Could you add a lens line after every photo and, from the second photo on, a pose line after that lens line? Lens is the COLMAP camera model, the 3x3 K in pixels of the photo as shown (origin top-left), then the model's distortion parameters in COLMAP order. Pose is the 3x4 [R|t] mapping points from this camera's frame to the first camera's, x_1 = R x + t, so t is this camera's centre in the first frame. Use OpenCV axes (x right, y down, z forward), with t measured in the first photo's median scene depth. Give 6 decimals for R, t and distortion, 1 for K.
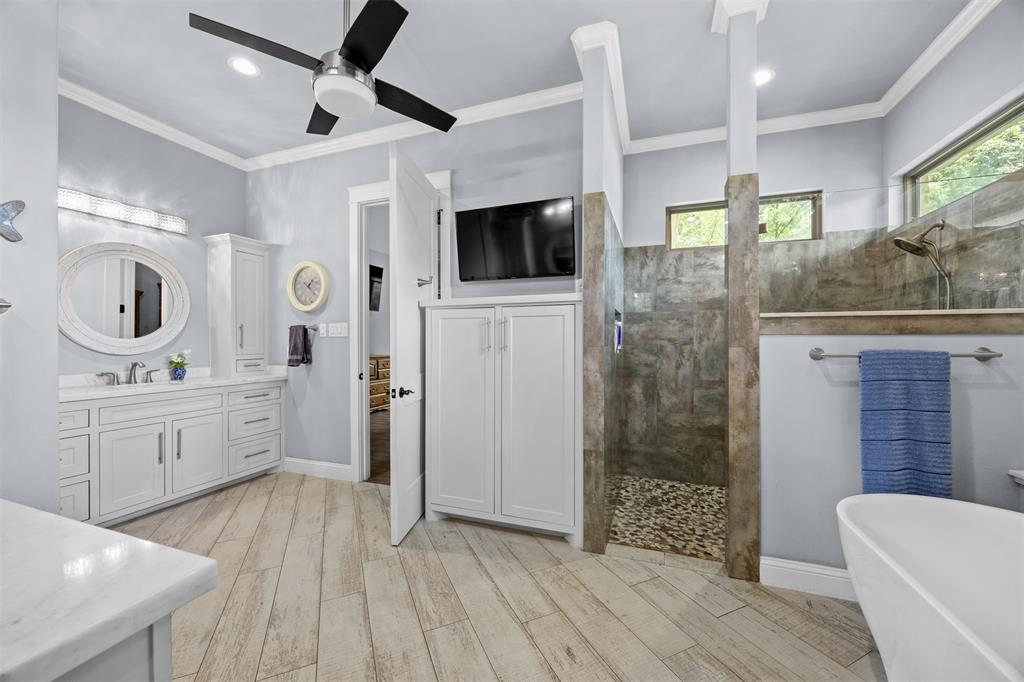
lens RADIAL K [[401.6, 0, 504.9], [0, 401.6, 340.5], [0, 0, 1]] dist [0.000301, 0.000067]
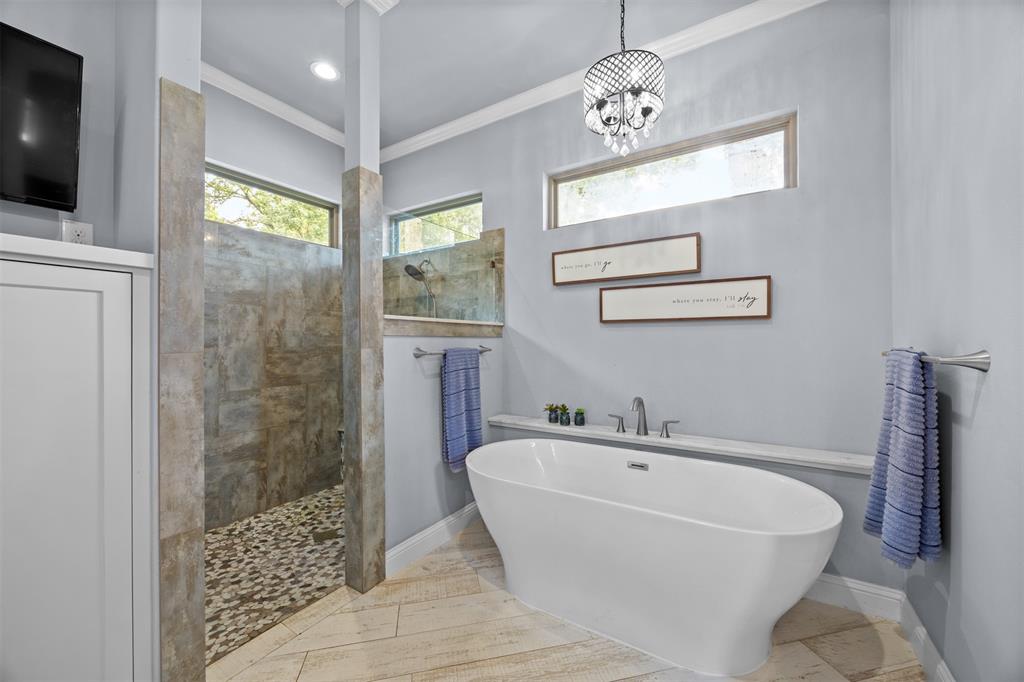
lens RADIAL K [[401.6, 0, 504.9], [0, 401.6, 340.5], [0, 0, 1]] dist [0.000301, 0.000067]
pose [[0.172062, 0.000152, 0.985086, -0.256893], [0.002680, 0.999996, -0.000622, -0.000429], [-0.985083, 0.002747, 0.172060, 0.426709]]
